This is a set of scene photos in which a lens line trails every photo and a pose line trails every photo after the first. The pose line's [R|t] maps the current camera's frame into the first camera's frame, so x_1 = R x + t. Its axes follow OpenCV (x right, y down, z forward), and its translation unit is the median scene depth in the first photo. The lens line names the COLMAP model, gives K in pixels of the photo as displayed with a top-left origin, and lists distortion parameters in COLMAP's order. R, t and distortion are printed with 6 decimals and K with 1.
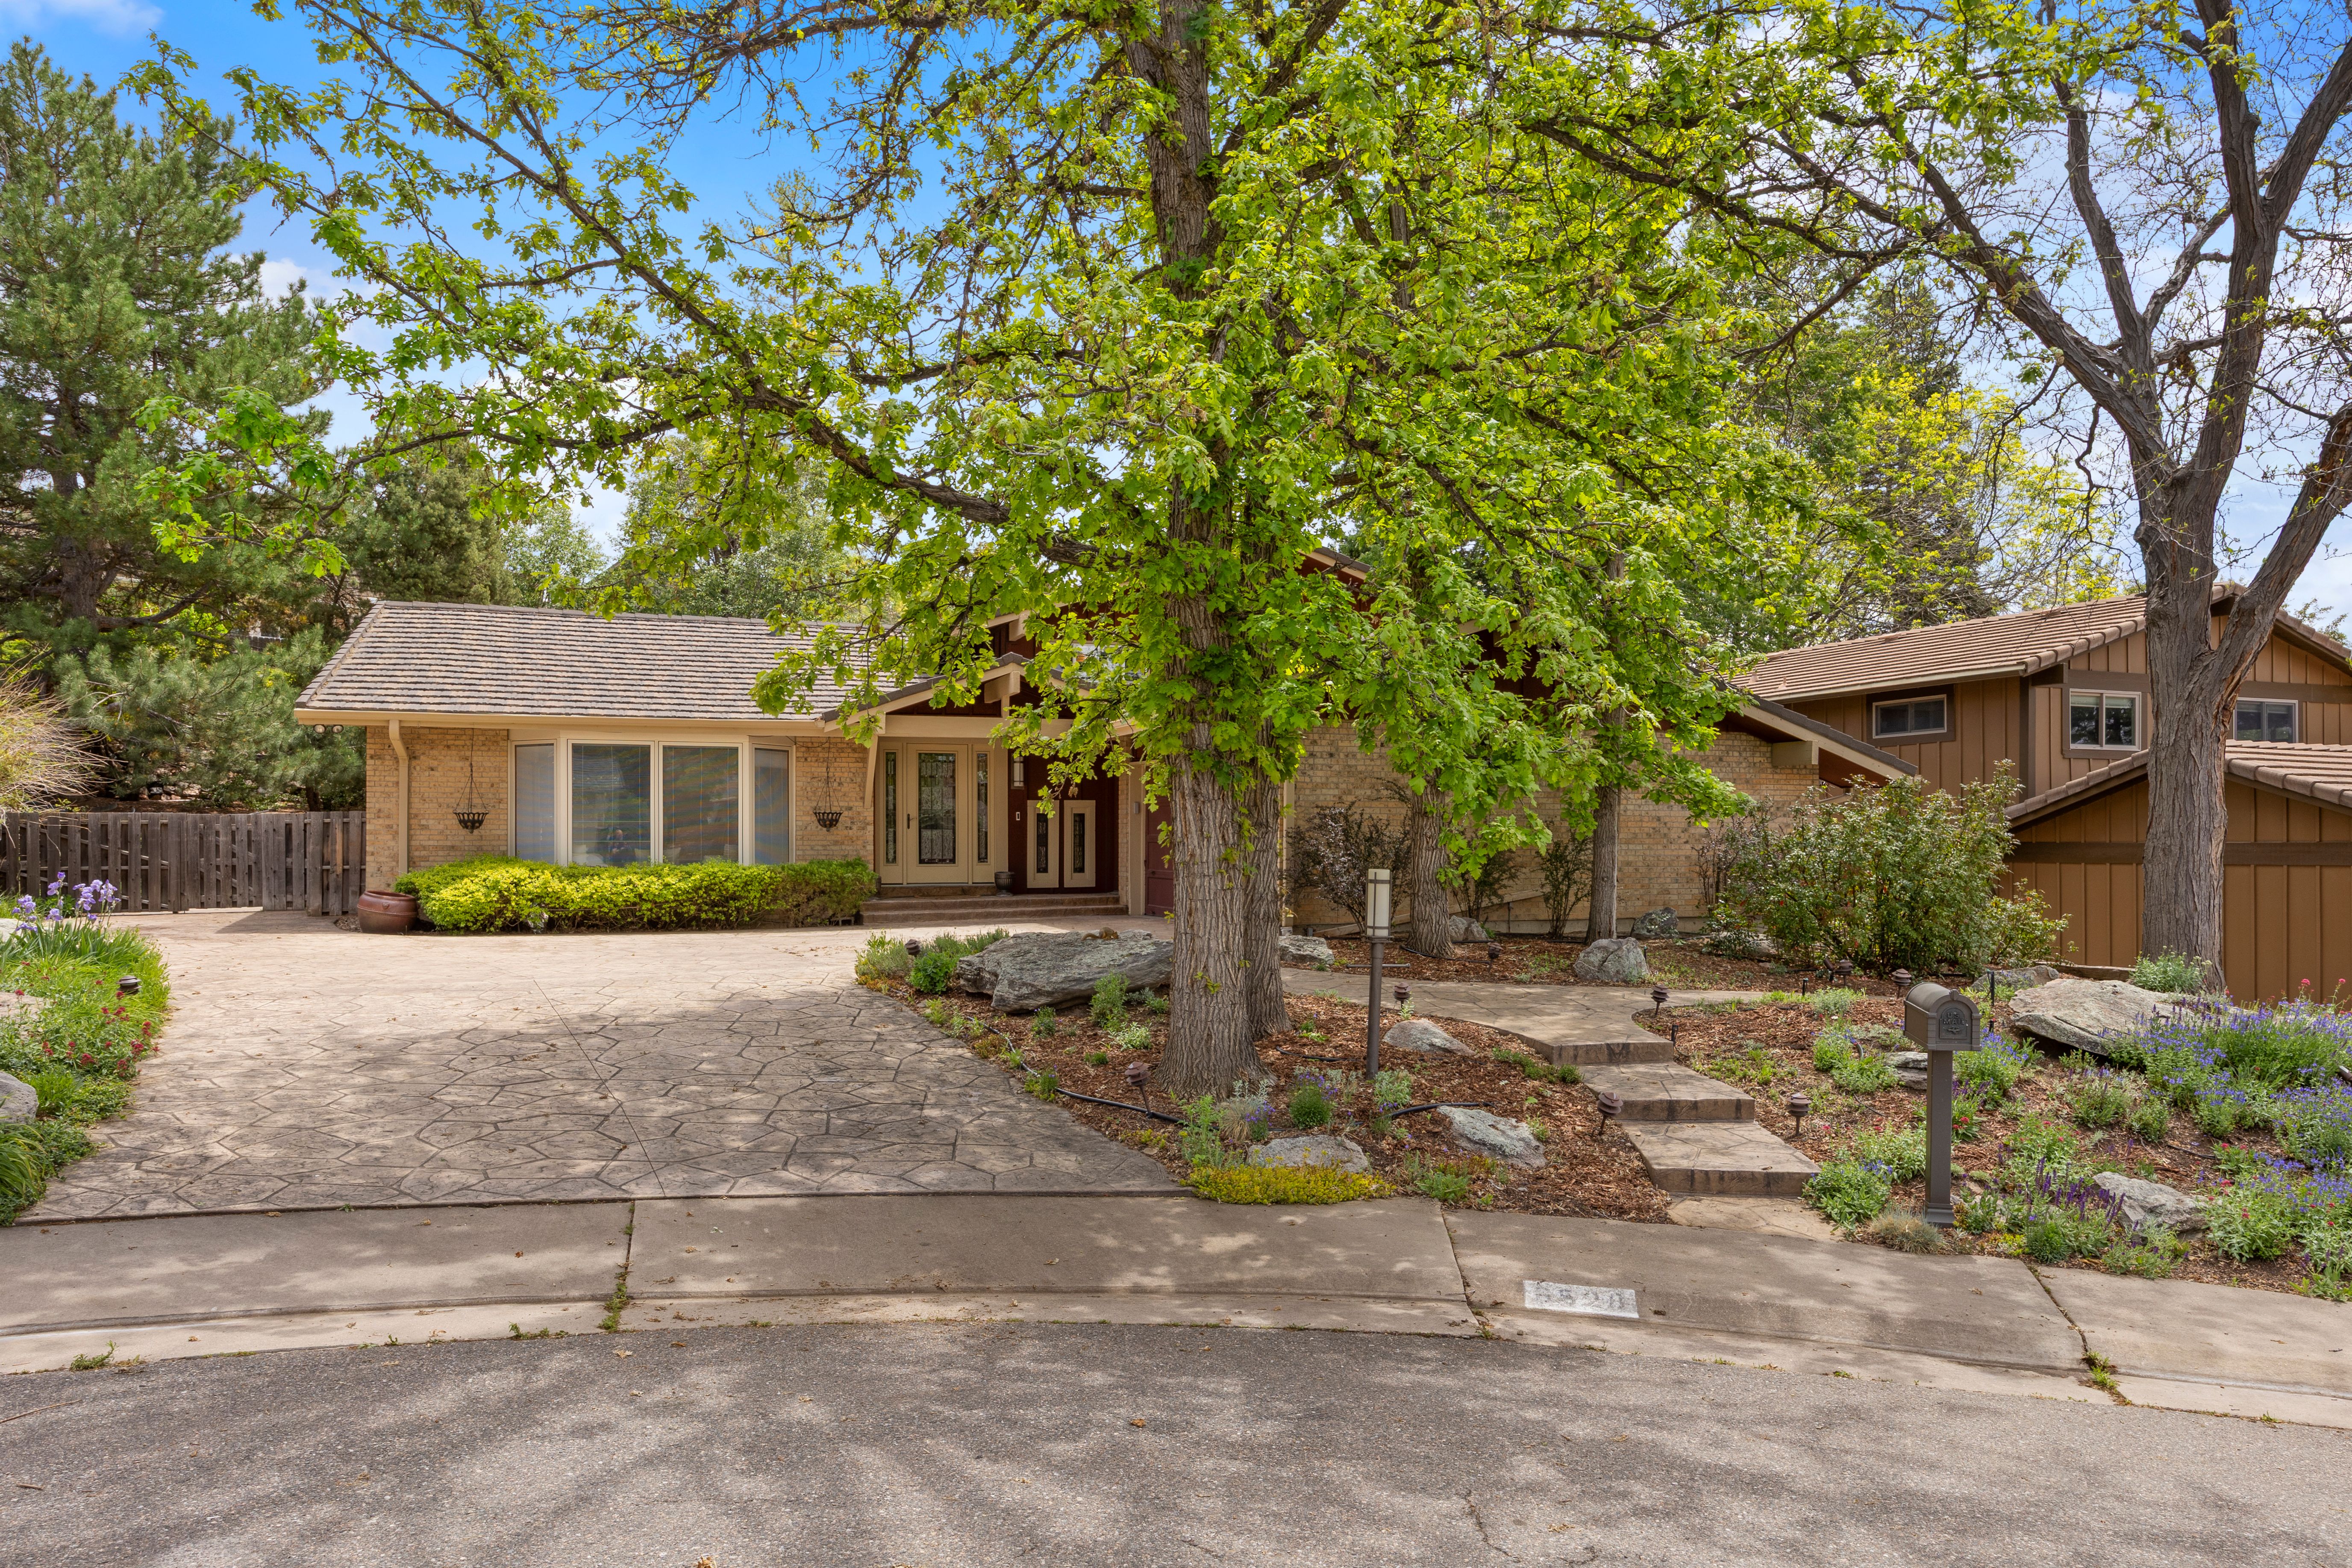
lens RADIAL K [[1467.0, 0, 1178.9], [0, 1467.0, 788.8], [0, 0, 1]] dist [-0.003289, -0.000858]
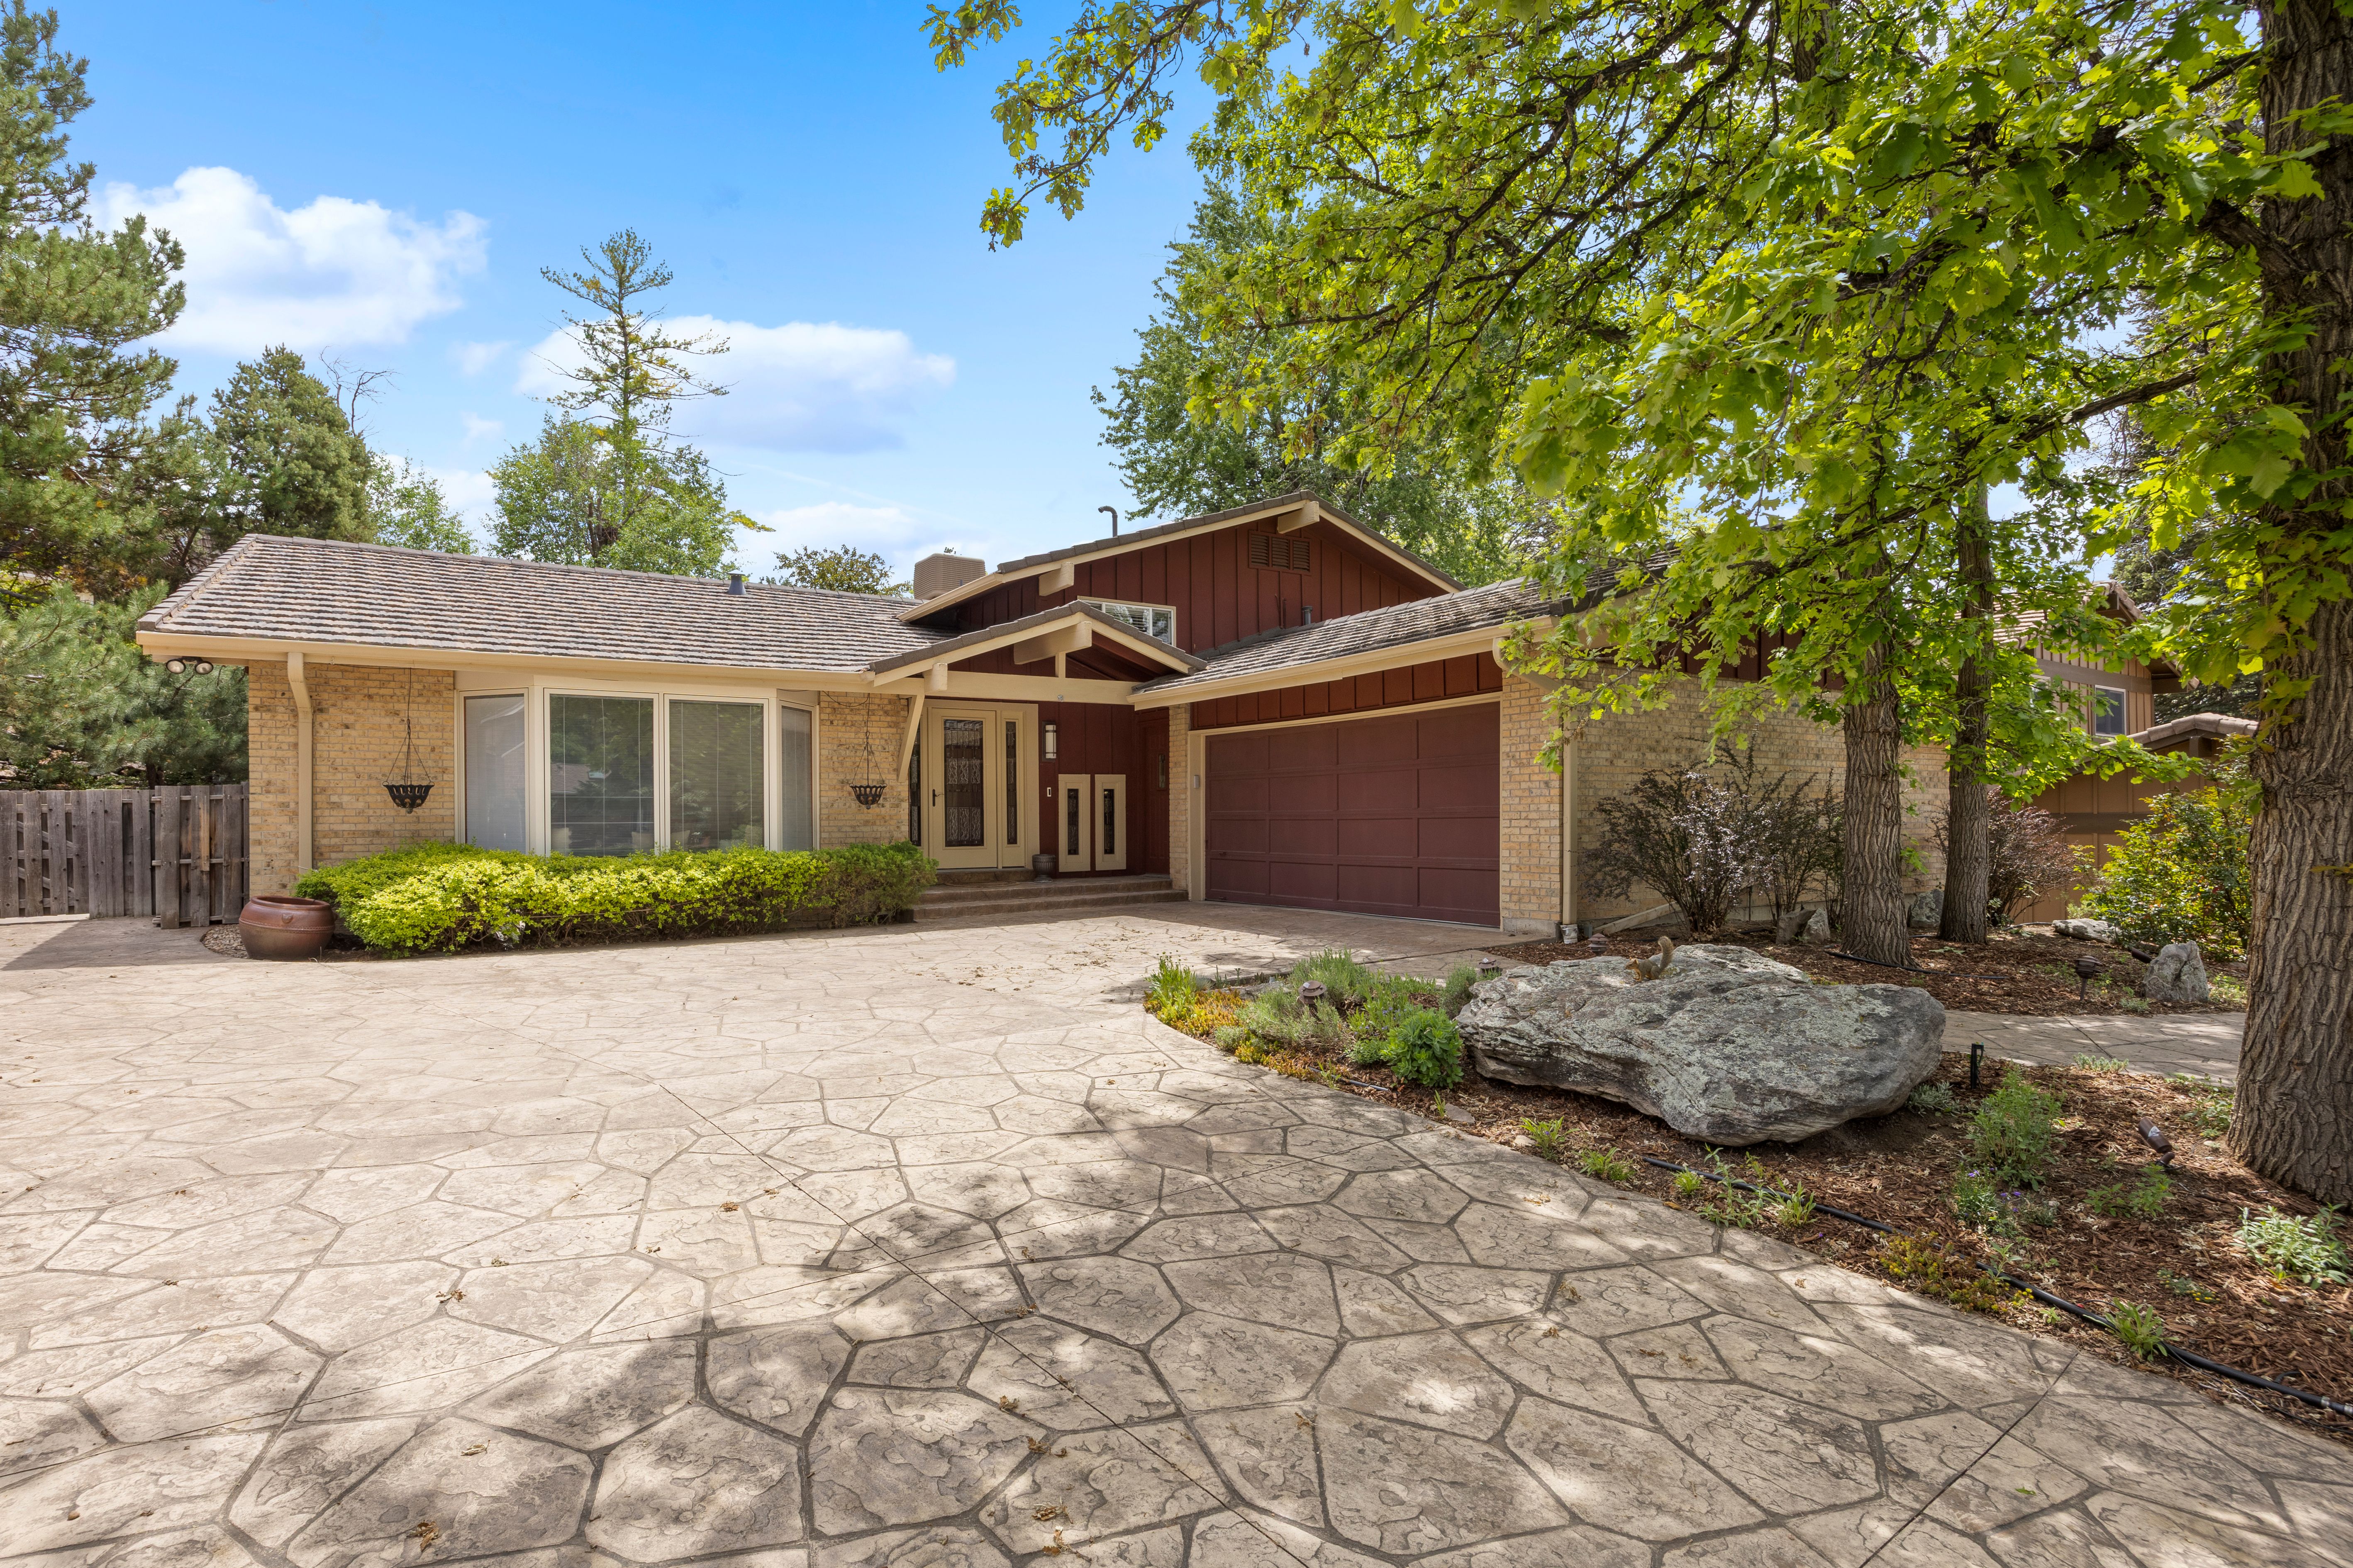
lens RADIAL K [[1197.5, 0, 1172.9], [0, 1197.5, 783.2], [0, 0, 1]] dist [-0.013648, 0.000776]
pose [[0.984123, -0.002042, 0.177475, -0.189127], [0.001097, 0.999985, 0.005425, 0.011013], [-0.177484, -0.005144, 0.984110, 0.308872]]
